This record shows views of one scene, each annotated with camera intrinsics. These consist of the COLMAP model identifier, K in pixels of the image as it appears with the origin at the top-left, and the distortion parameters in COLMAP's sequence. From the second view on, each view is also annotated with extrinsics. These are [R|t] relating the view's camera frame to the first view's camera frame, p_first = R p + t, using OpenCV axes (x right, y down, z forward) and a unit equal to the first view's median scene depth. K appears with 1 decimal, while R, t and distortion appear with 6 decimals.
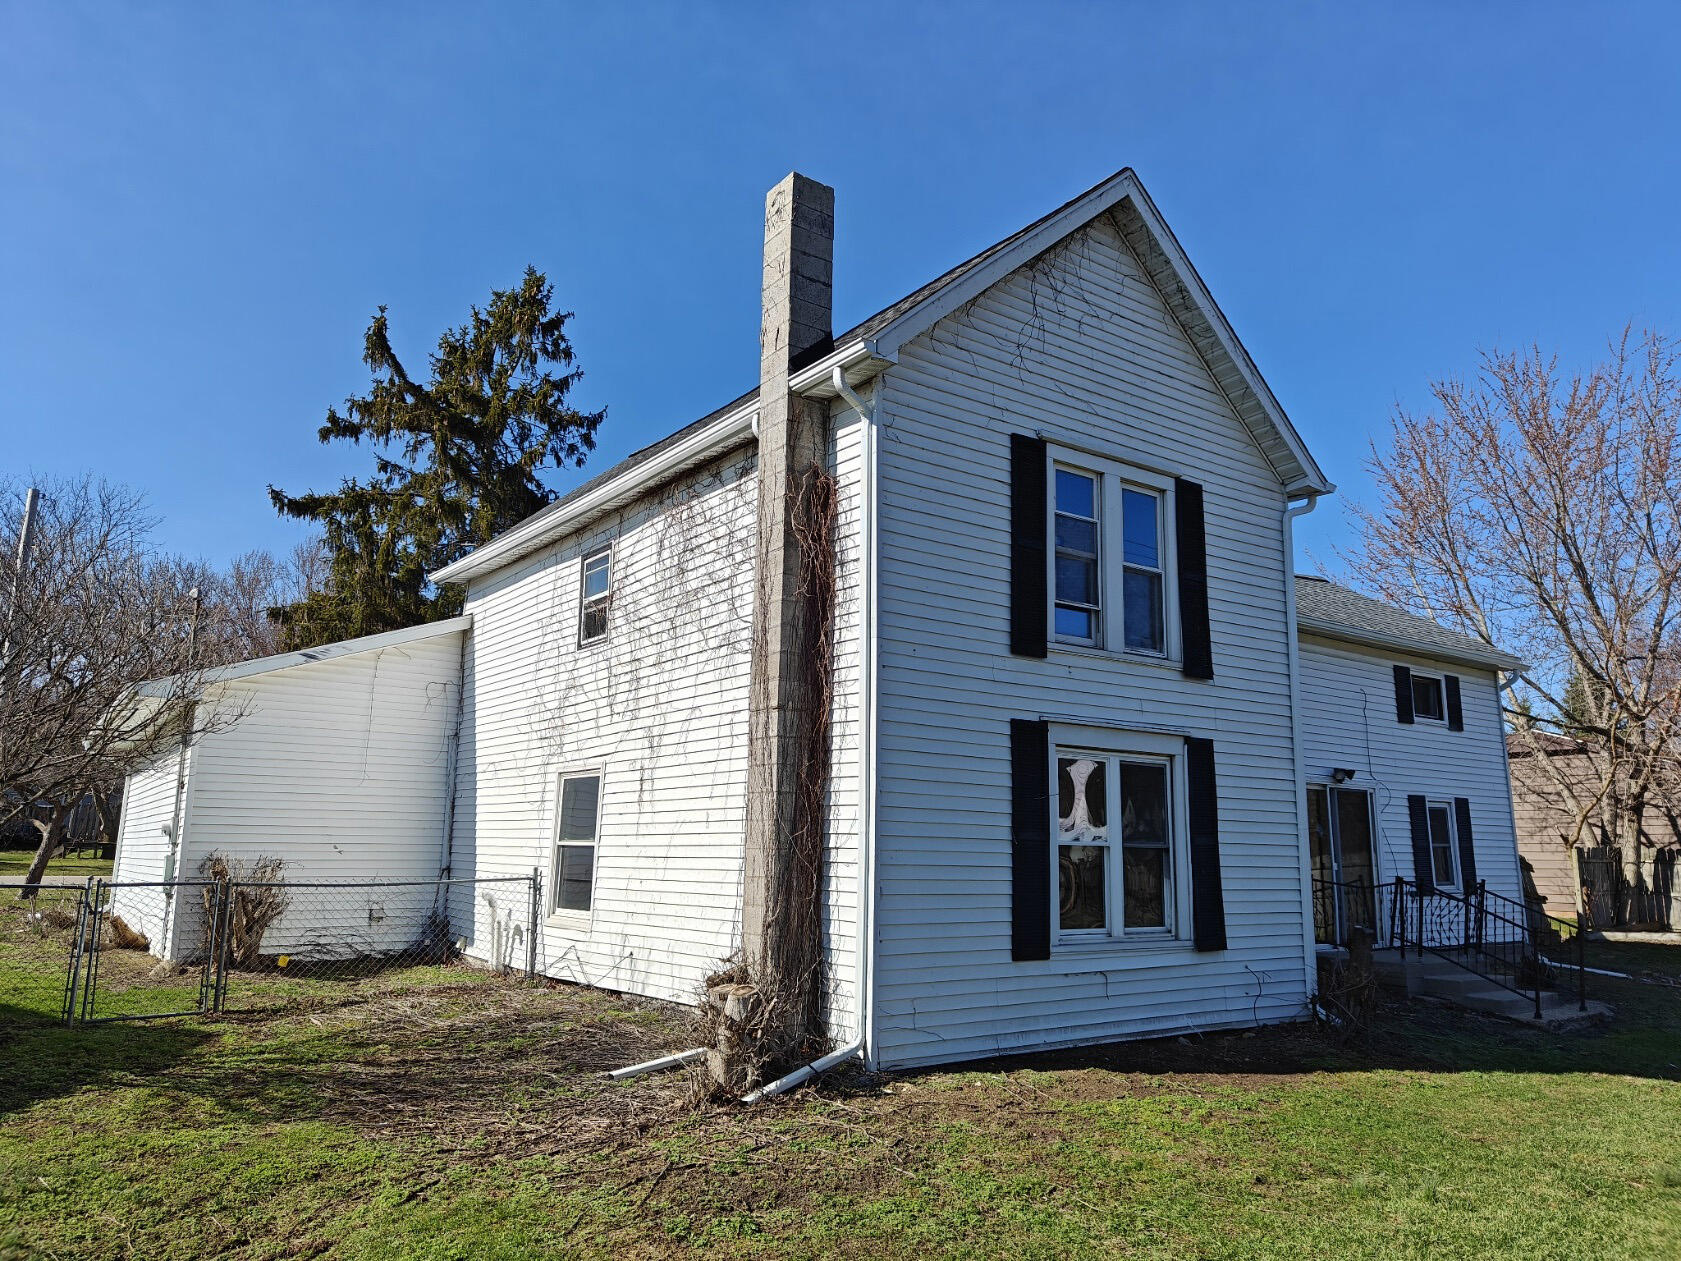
lens RADIAL K [[1213.4, 0, 841.4], [0, 1213.4, 625.9], [0, 0, 1]] dist [0.009638, 0.000013]
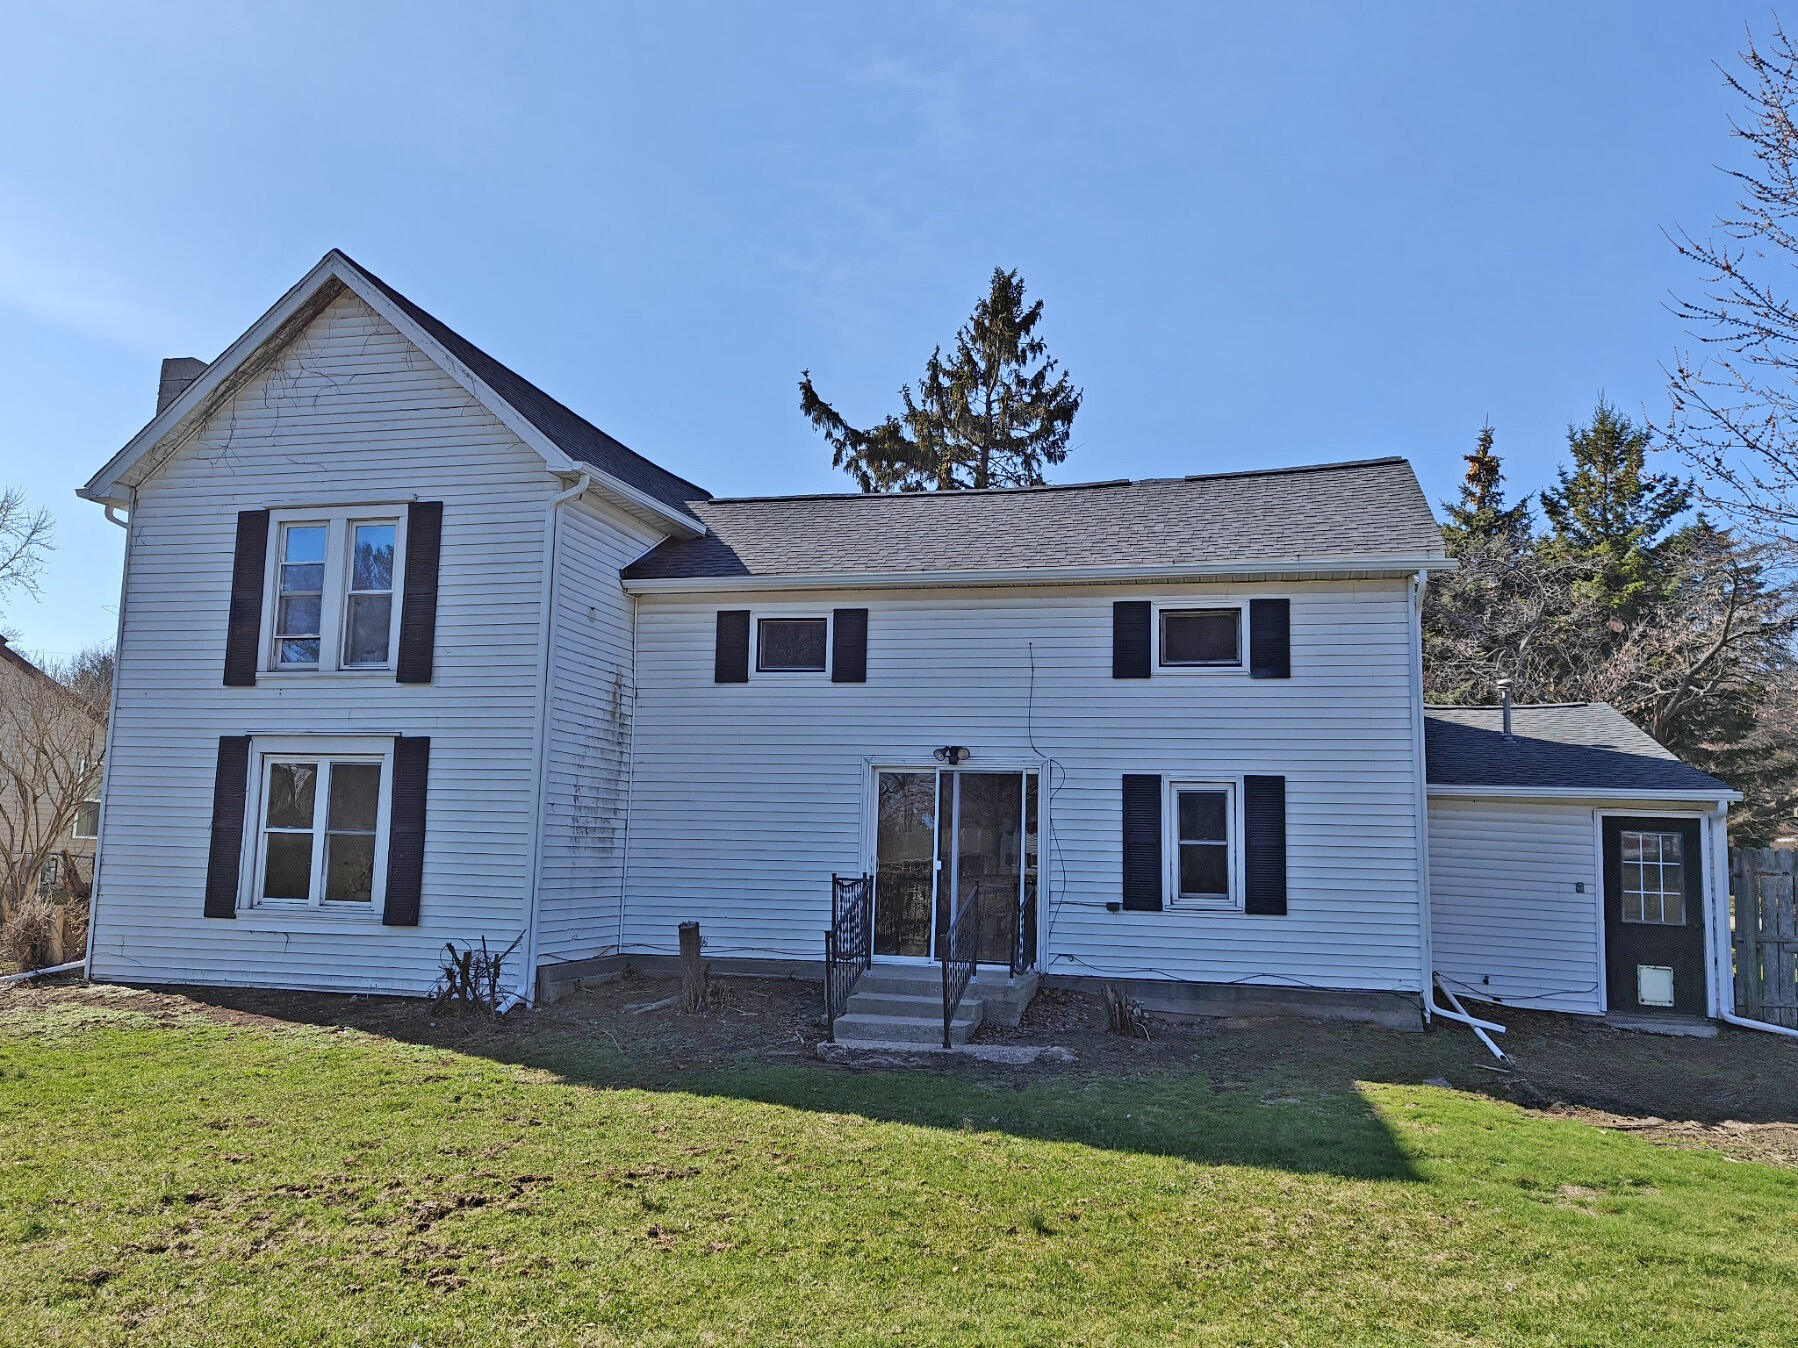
lens RADIAL K [[1422.3, 0, 897.4], [0, 1422.3, 671.3], [0, 0, 1]] dist [-0.001300, -0.003472]
pose [[0.636324, -0.097474, -0.765239, 1.625819], [0.125859, 0.991811, -0.021678, 0.120833], [0.761086, -0.082518, 0.643381, 0.524481]]
